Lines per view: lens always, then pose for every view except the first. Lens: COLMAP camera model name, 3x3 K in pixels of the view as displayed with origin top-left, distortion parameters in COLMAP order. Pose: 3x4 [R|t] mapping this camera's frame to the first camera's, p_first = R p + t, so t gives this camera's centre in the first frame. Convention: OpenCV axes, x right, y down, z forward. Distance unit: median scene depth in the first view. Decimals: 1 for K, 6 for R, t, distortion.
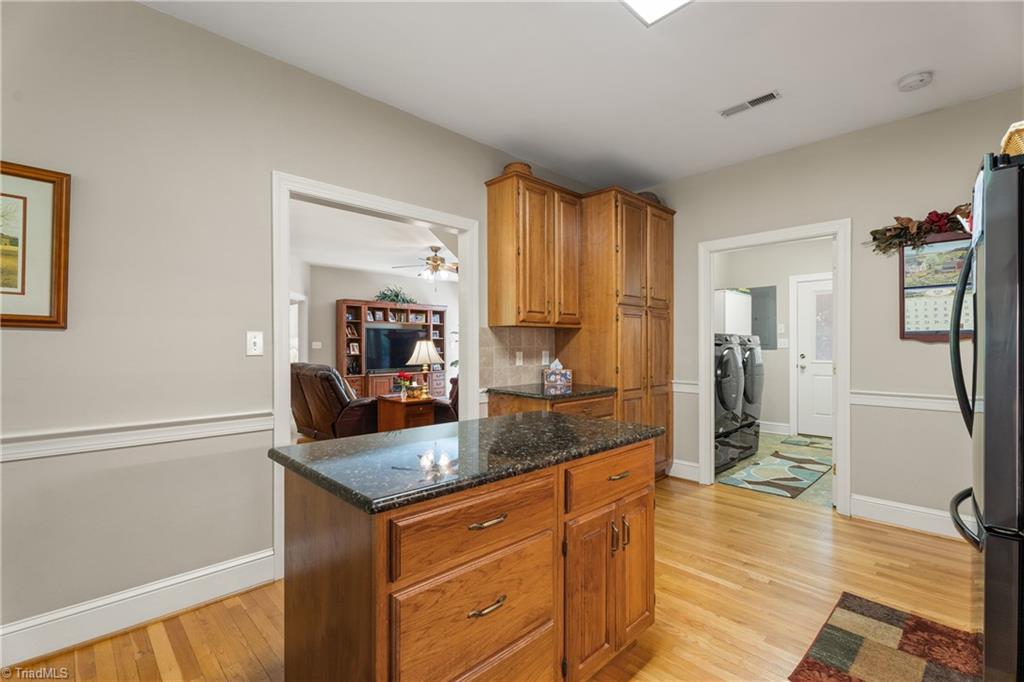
lens RADIAL K [[450.6, 0, 512.4], [0, 450.6, 343.2], [0, 0, 1]] dist [0.002032, 0.000563]
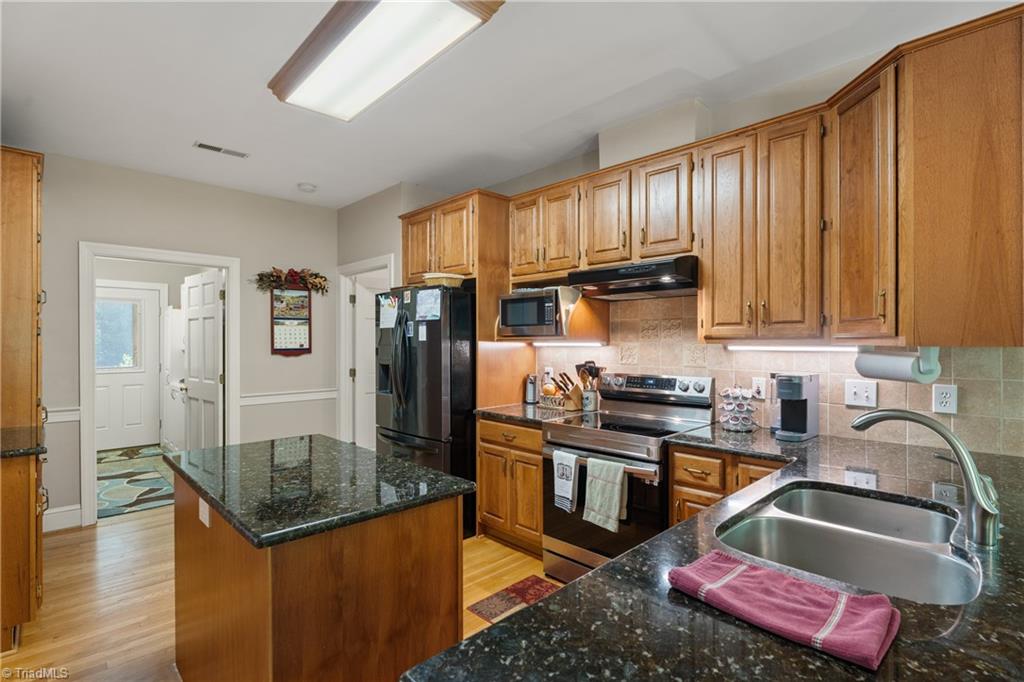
lens RADIAL K [[481.1, 0, 511.8], [0, 481.1, 343.4], [0, 0, 1]] dist [-0.001137, -0.000095]
pose [[0.007293, -0.004469, 0.999963, -0.623709], [-0.004377, 0.999980, 0.004501, -0.052851], [-0.999964, -0.004410, 0.007273, 0.248359]]
